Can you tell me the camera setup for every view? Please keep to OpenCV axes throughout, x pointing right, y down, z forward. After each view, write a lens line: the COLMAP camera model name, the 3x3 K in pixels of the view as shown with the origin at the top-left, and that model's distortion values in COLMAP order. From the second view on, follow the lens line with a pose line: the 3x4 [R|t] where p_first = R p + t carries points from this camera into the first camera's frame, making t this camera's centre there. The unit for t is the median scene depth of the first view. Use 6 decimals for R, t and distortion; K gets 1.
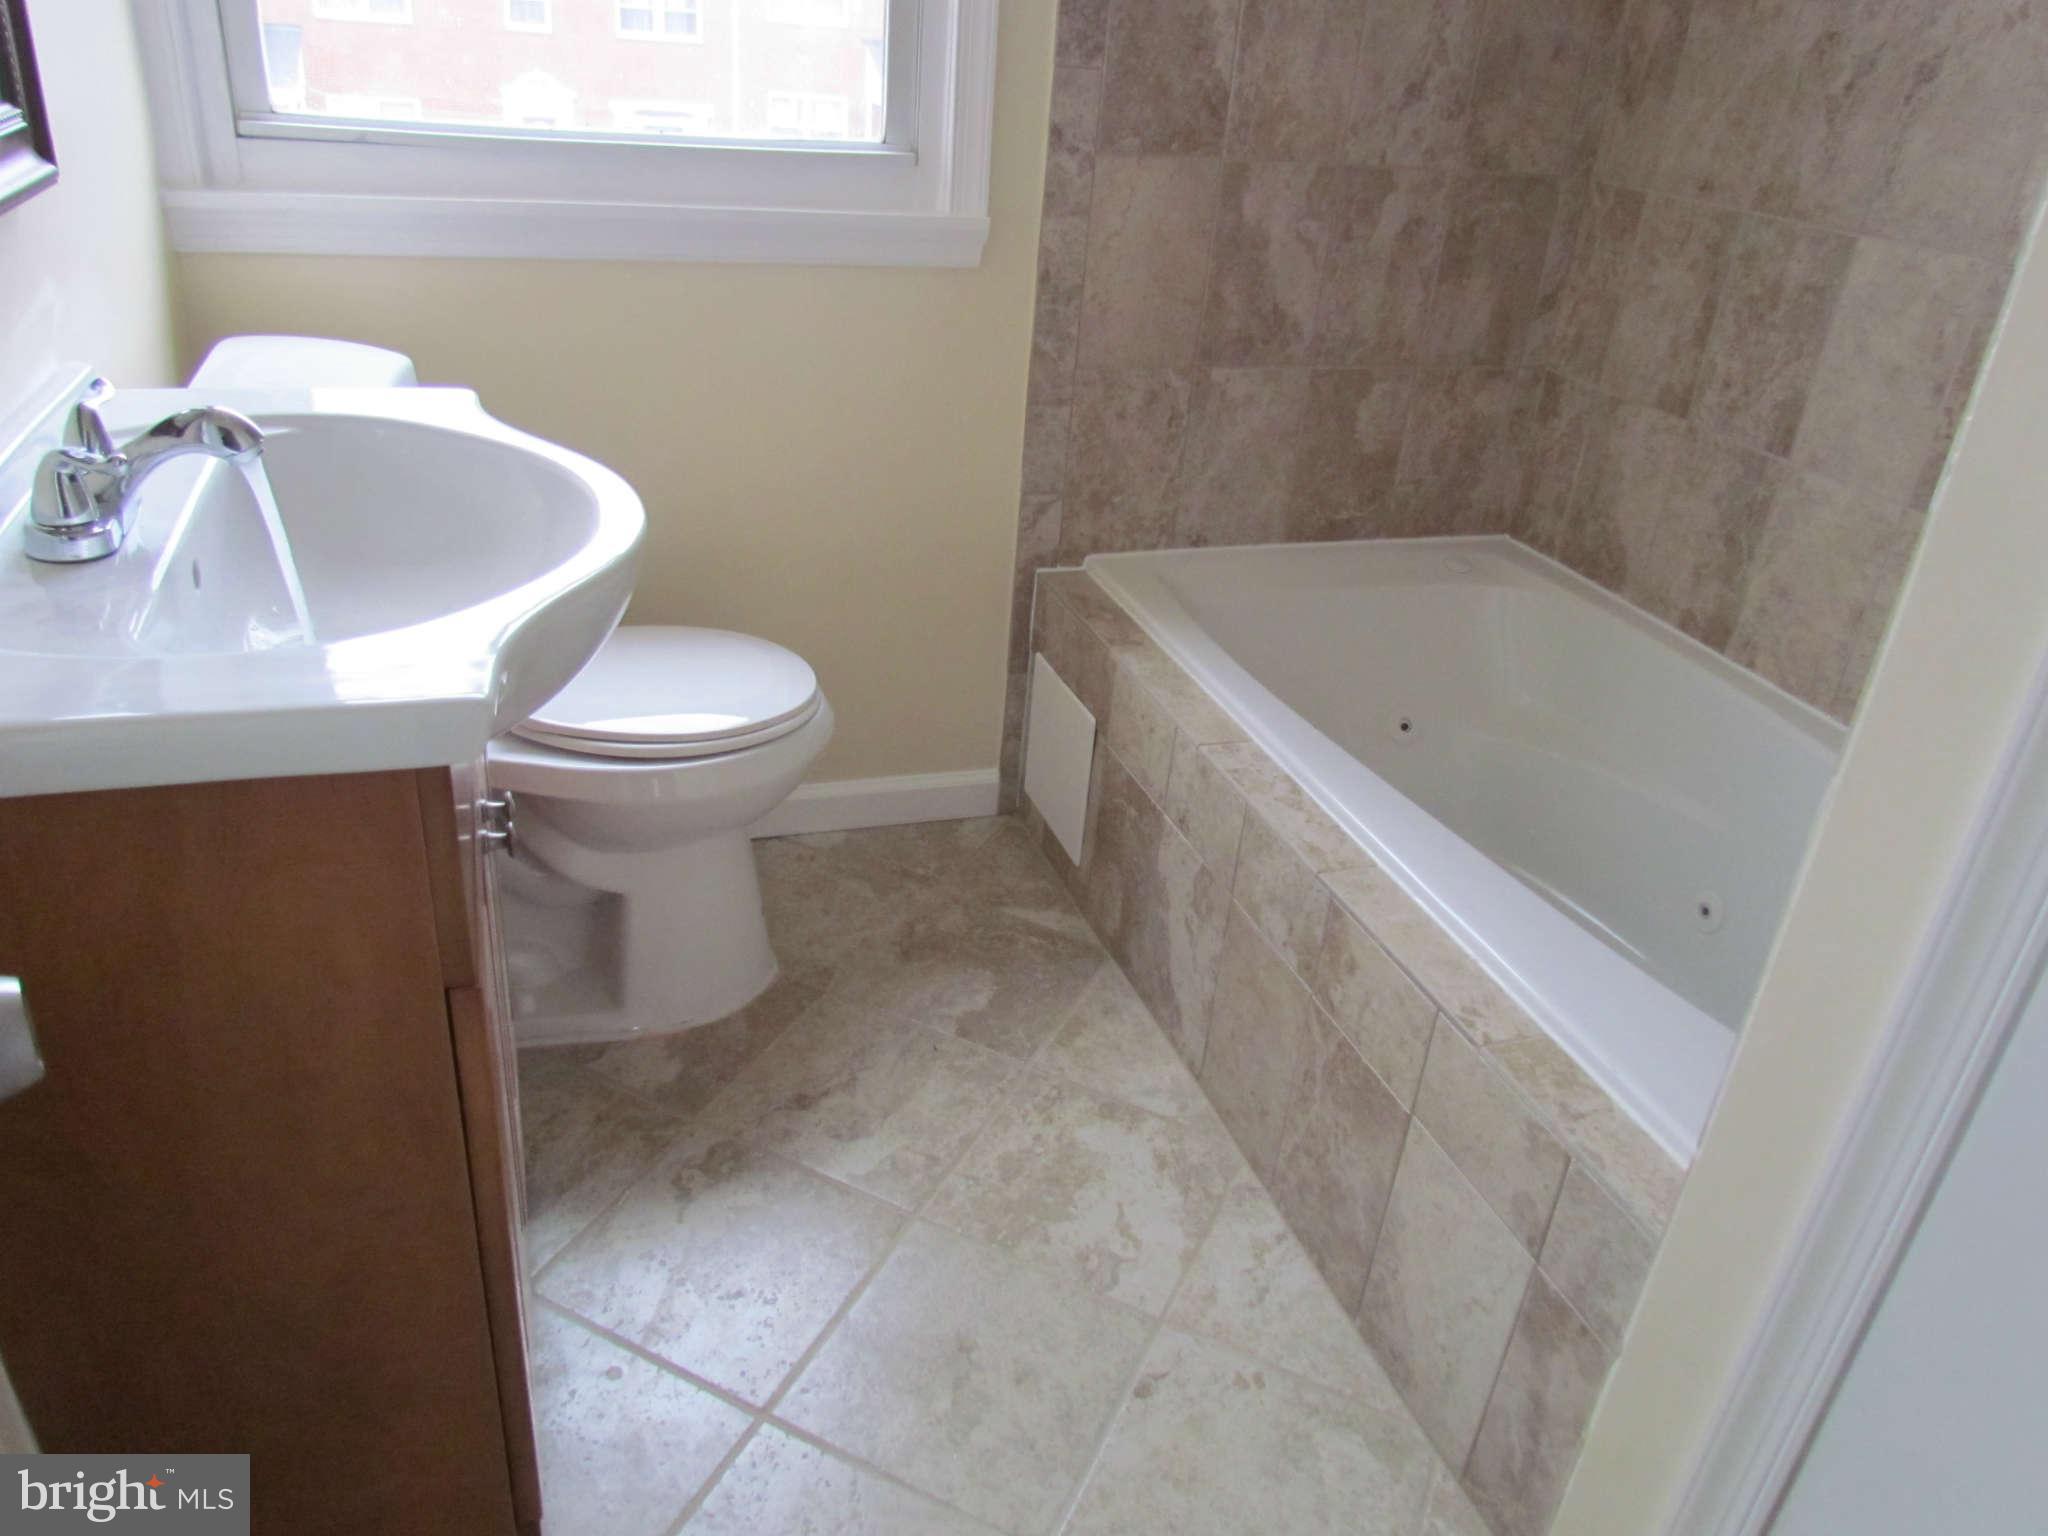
lens RADIAL K [[1451.8, 0, 1026.6], [0, 1451.8, 771.1], [0, 0, 1]] dist [-0.029779, 0.009718]
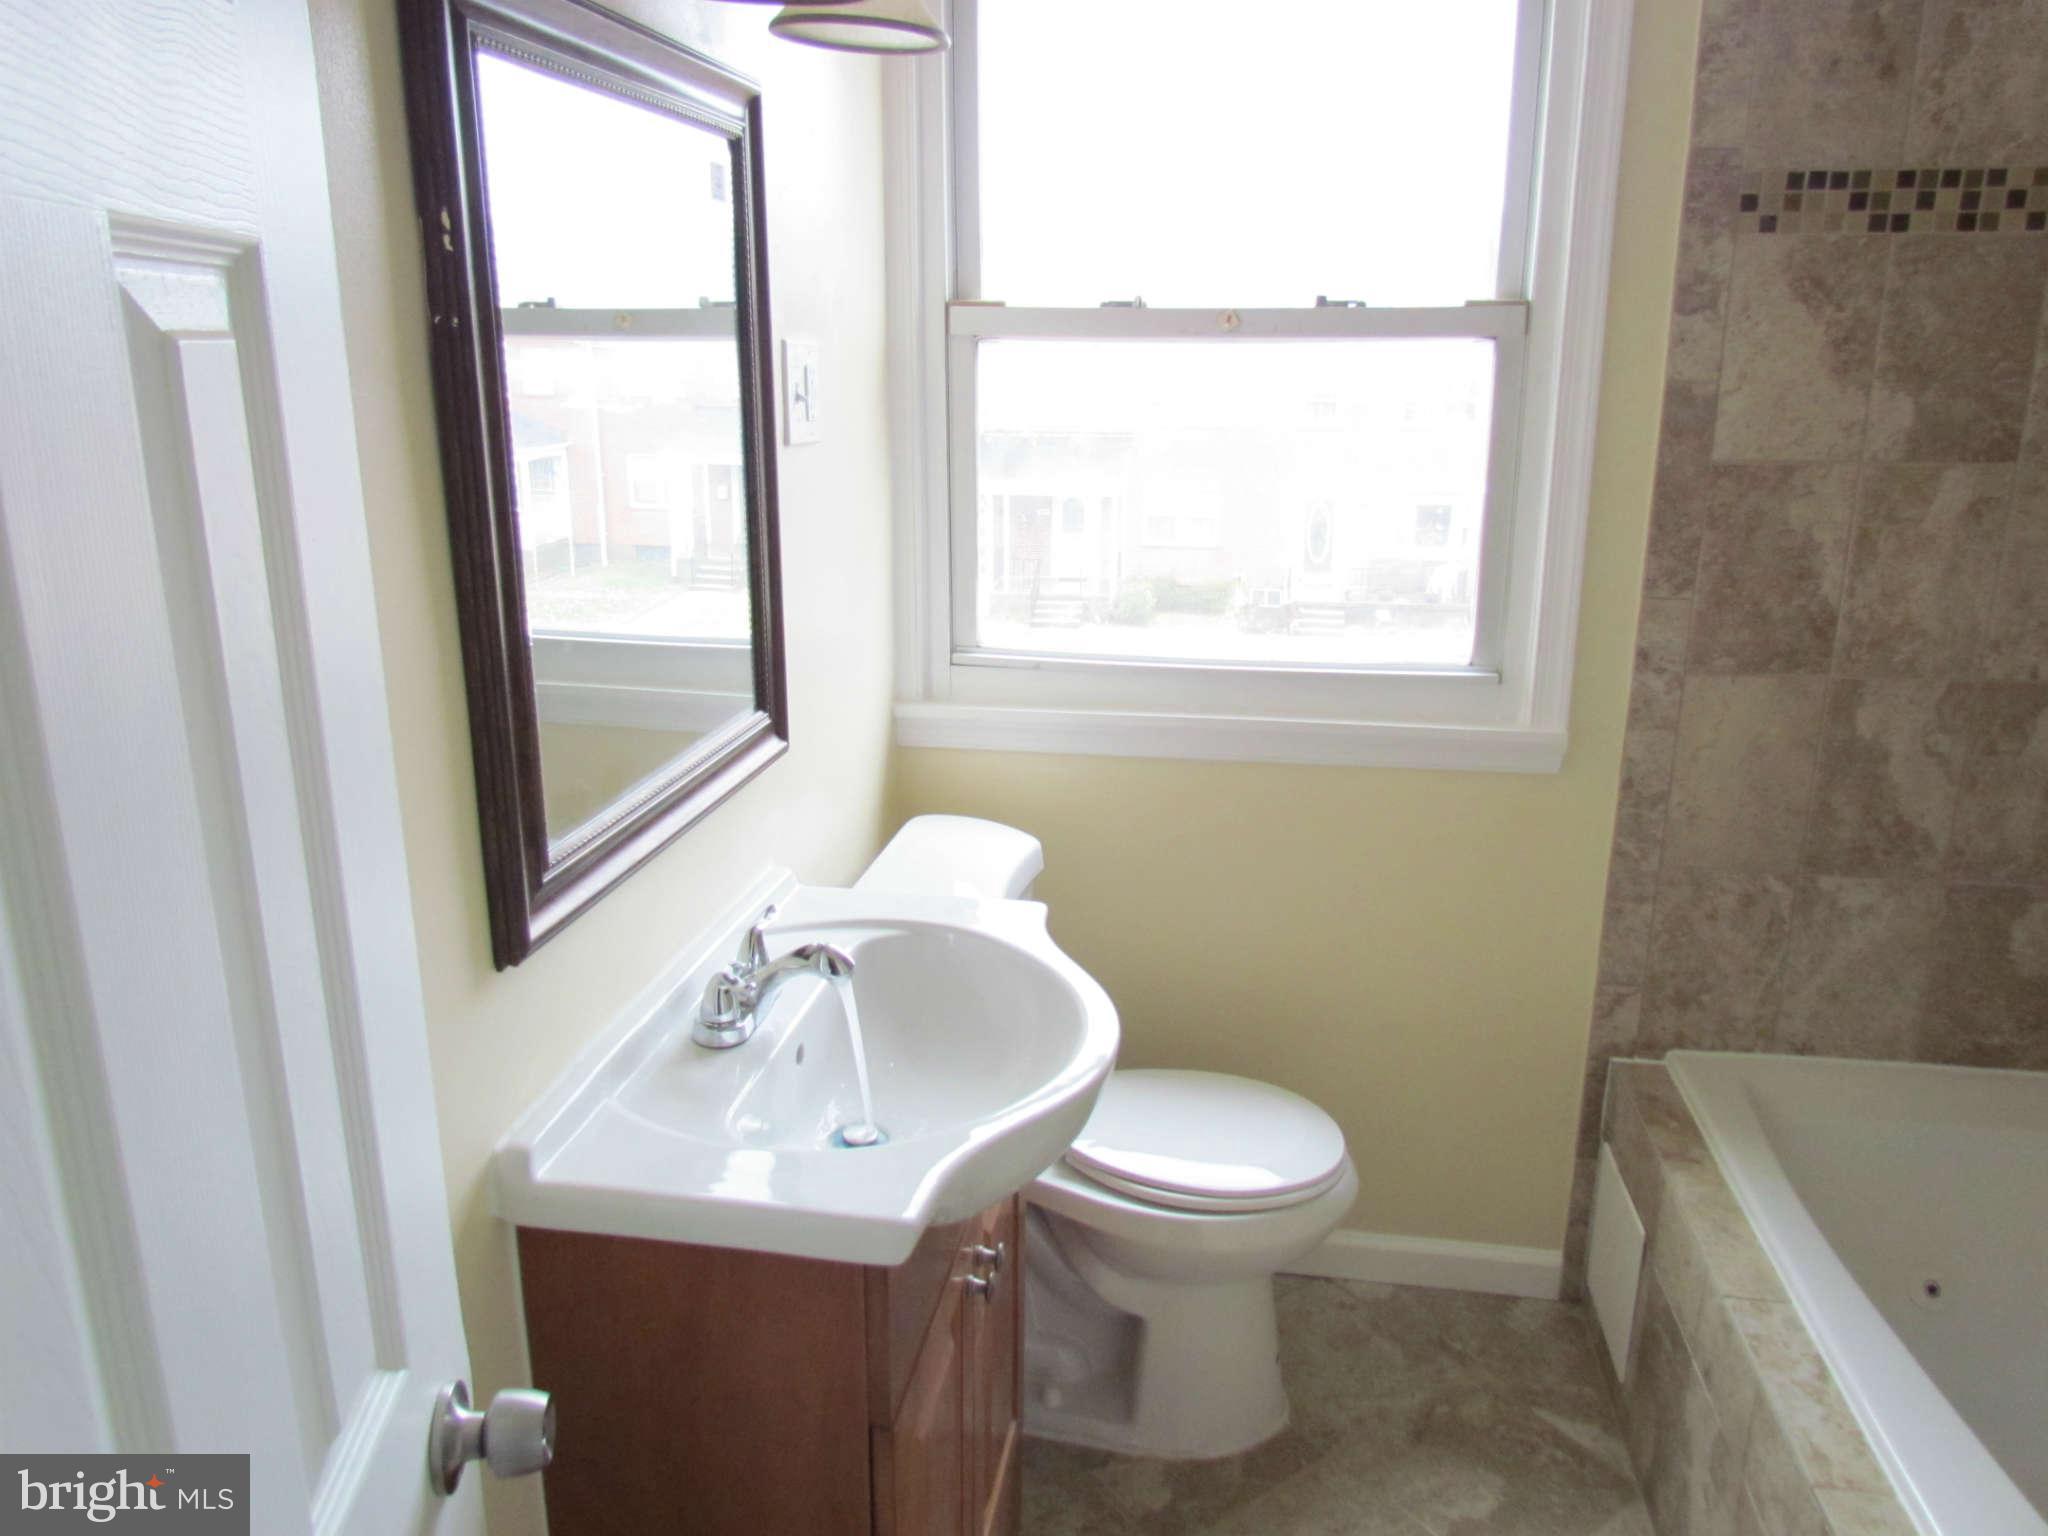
lens RADIAL K [[1451.8, 0, 1025.1], [0, 1451.8, 768.9], [0, 0, 1]] dist [-0.029779, 0.009718]
pose [[0.875842, 0.056320, -0.479301, 0.130357], [-0.166122, 0.967656, -0.189857, -0.085089], [0.453106, 0.245907, 0.856869, -0.081330]]
